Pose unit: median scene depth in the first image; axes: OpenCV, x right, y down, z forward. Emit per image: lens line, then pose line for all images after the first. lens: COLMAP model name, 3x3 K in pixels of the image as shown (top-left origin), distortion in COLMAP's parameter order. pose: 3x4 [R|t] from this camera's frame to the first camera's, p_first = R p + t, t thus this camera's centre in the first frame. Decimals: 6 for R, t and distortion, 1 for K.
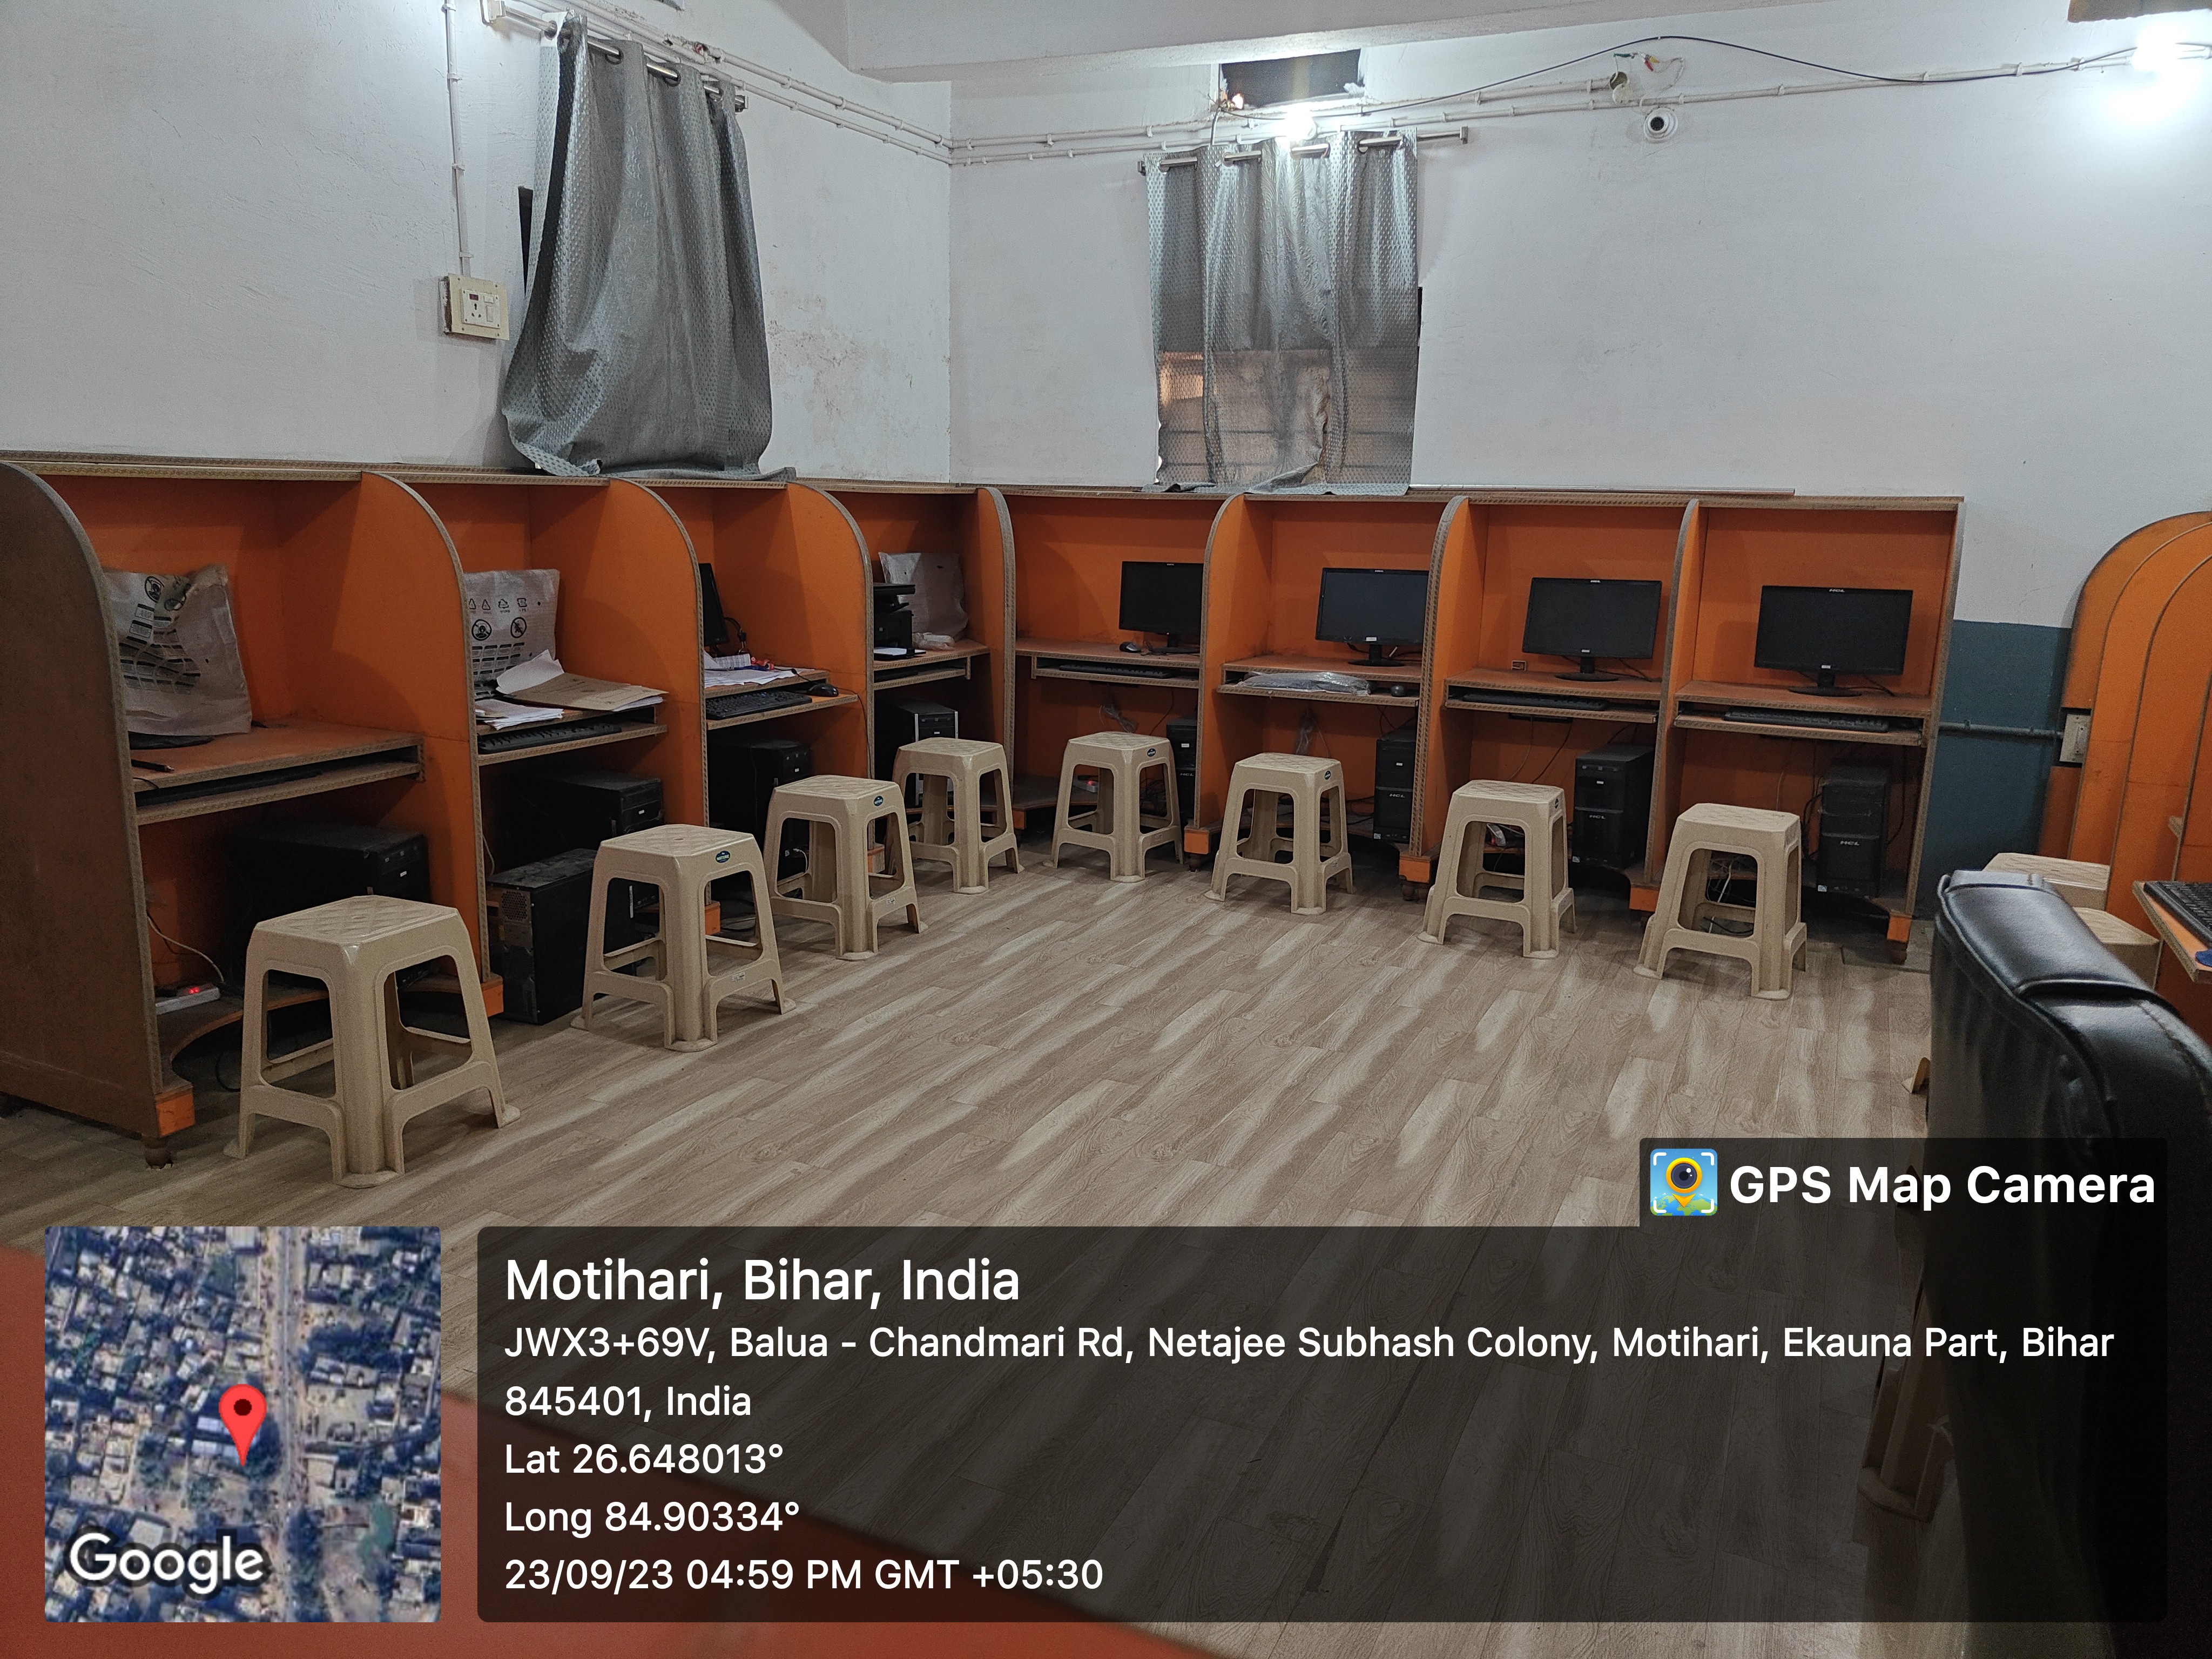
lens RADIAL K [[1580.4, 0, 1105.4], [0, 1580.4, 834.9], [0, 0, 1]] dist [0.005503, 0.004518]
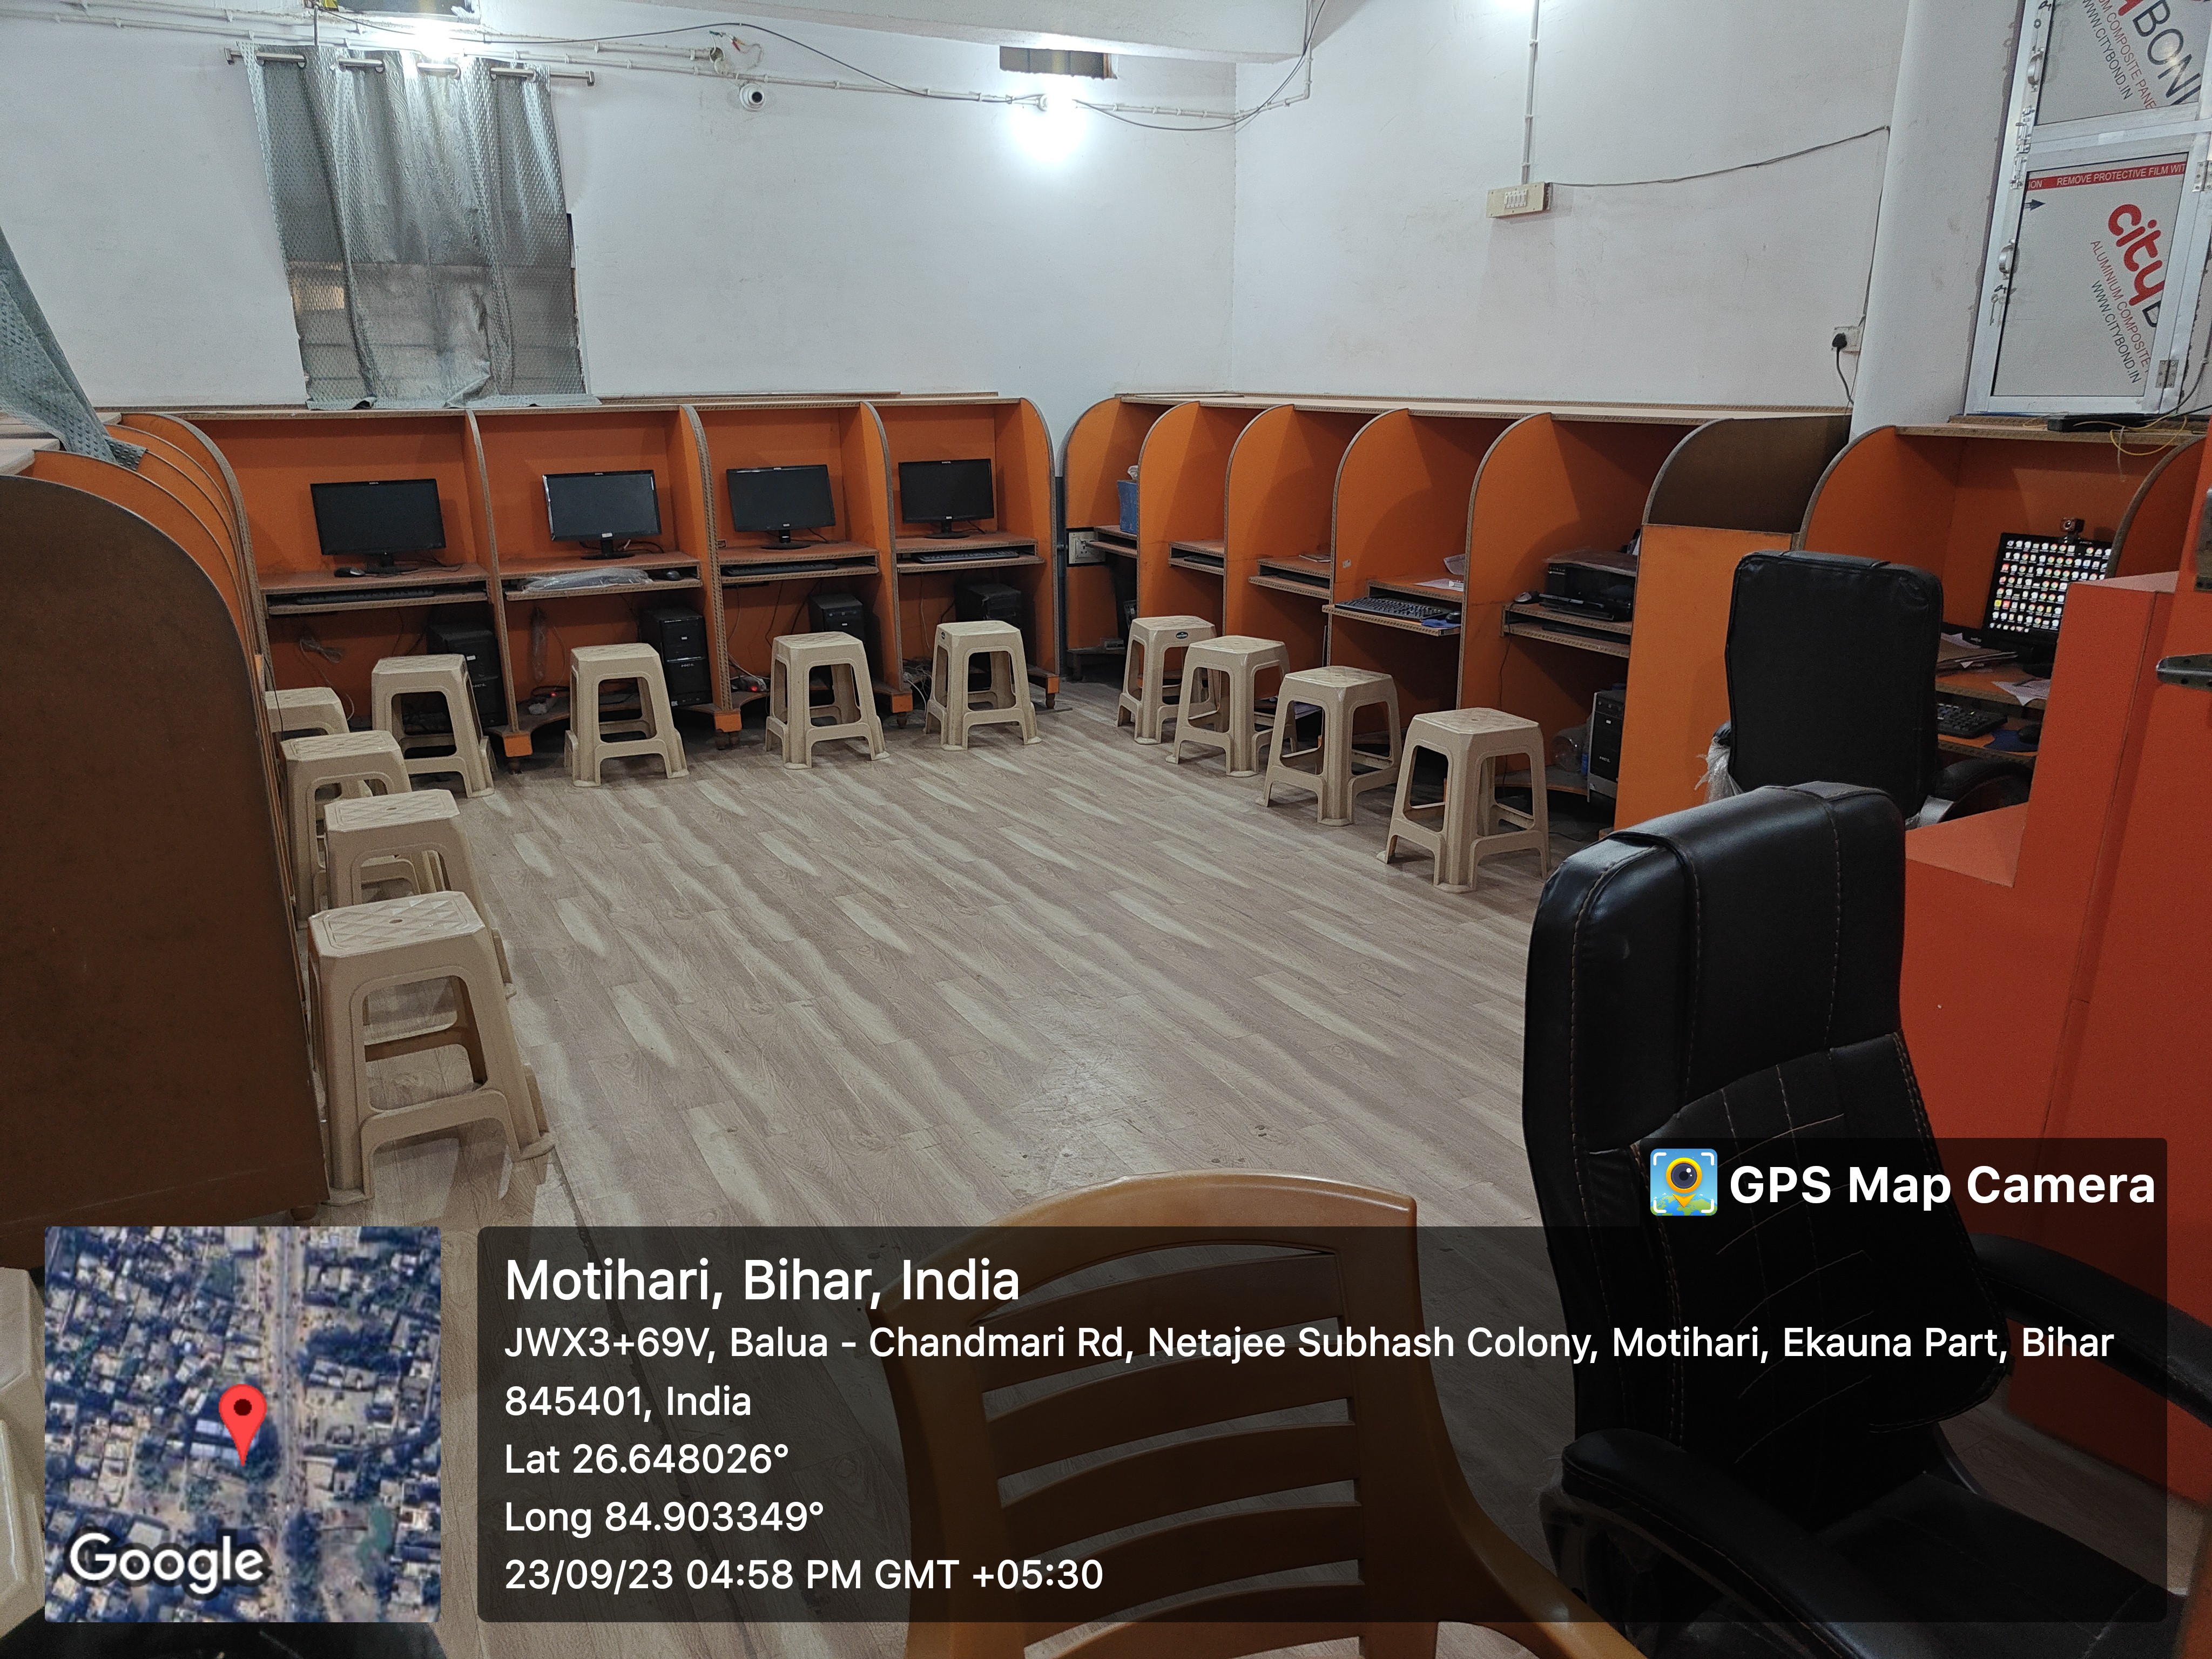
lens RADIAL K [[1579.4, 0, 1102.9], [0, 1579.4, 829.6], [0, 0, 1]] dist [0.006081, 0.004239]
pose [[0.554738, -0.249671, 0.793681, -0.583499], [0.200332, 0.965932, 0.163836, -0.037095], [-0.807547, 0.068114, 0.585857, 0.080937]]
